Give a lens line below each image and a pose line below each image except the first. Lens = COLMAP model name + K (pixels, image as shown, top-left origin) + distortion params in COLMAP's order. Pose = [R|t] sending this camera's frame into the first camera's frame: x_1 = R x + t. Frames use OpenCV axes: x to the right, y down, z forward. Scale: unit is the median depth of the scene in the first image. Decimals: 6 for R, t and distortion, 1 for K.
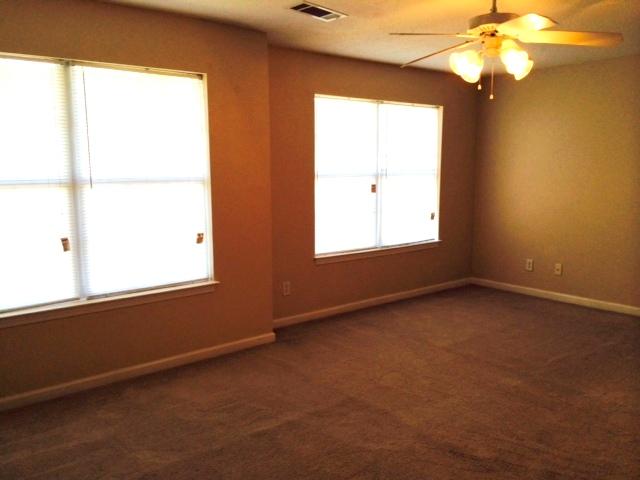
lens RADIAL K [[543.1, 0, 320.0], [0, 543.1, 240.0], [0, 0, 1]] dist [0.074254, -0.083610]
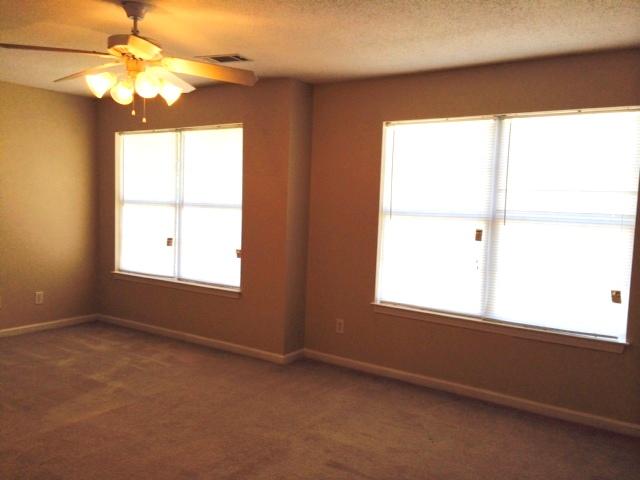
lens RADIAL K [[543.1, 0, 320.0], [0, 543.1, 240.0], [0, 0, 1]] dist [0.074254, -0.083610]
pose [[0.274734, 0.088456, -0.957443, 1.033411], [-0.160297, 0.986038, 0.045102, -0.121446], [0.948065, 0.141084, 0.285077, 0.836338]]
